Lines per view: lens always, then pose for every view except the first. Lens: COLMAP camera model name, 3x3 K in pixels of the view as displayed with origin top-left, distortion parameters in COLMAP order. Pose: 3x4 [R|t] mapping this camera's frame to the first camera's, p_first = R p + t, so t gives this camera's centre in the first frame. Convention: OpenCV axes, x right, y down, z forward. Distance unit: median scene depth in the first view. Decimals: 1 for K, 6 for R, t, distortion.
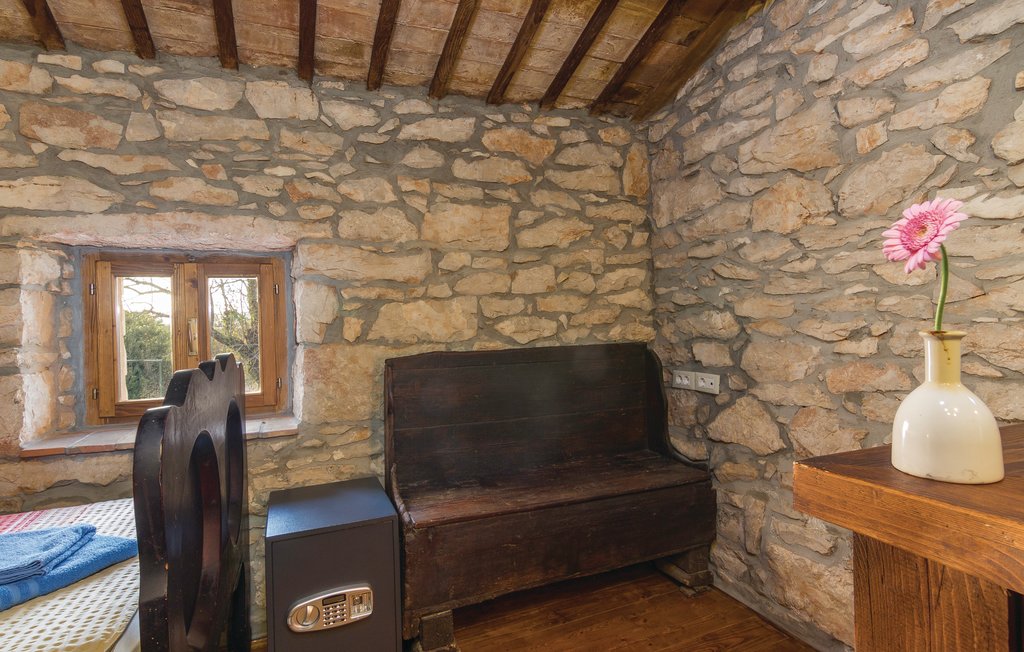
lens RADIAL K [[532.1, 0, 509.8], [0, 532.1, 323.4], [0, 0, 1]] dist [-0.004966, 0.004685]
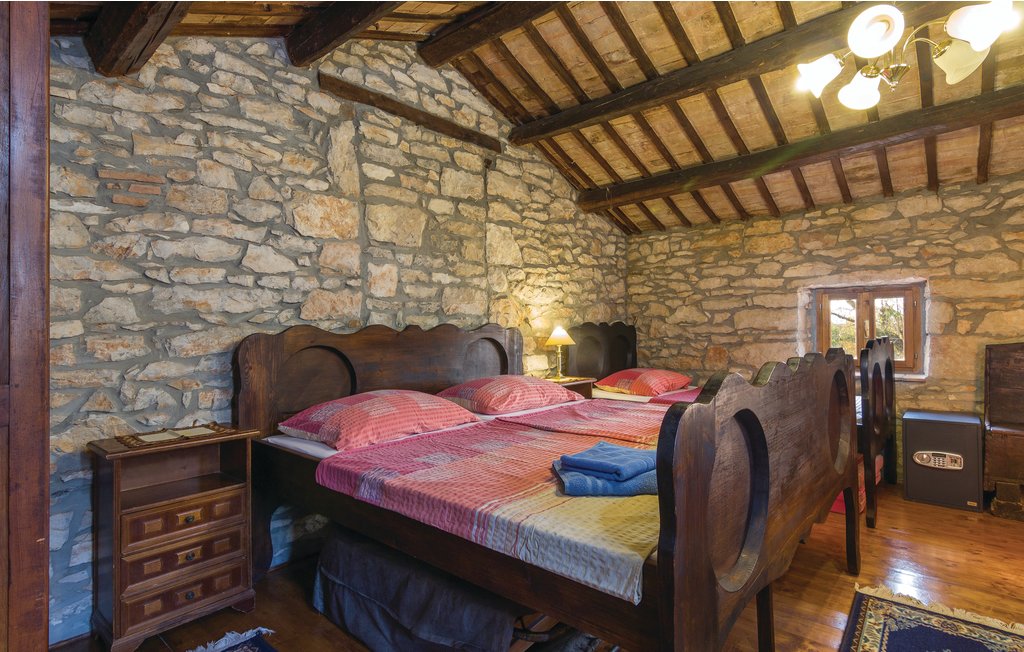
lens RADIAL K [[532.1, 0, 509.8], [0, 532.1, 323.4], [0, 0, 1]] dist [-0.004966, 0.004685]
pose [[0.454210, 0.014593, -0.890775, 0.595204], [-0.004399, 0.999890, 0.014138, -0.019192], [0.890884, -0.002503, 0.454224, -1.143381]]
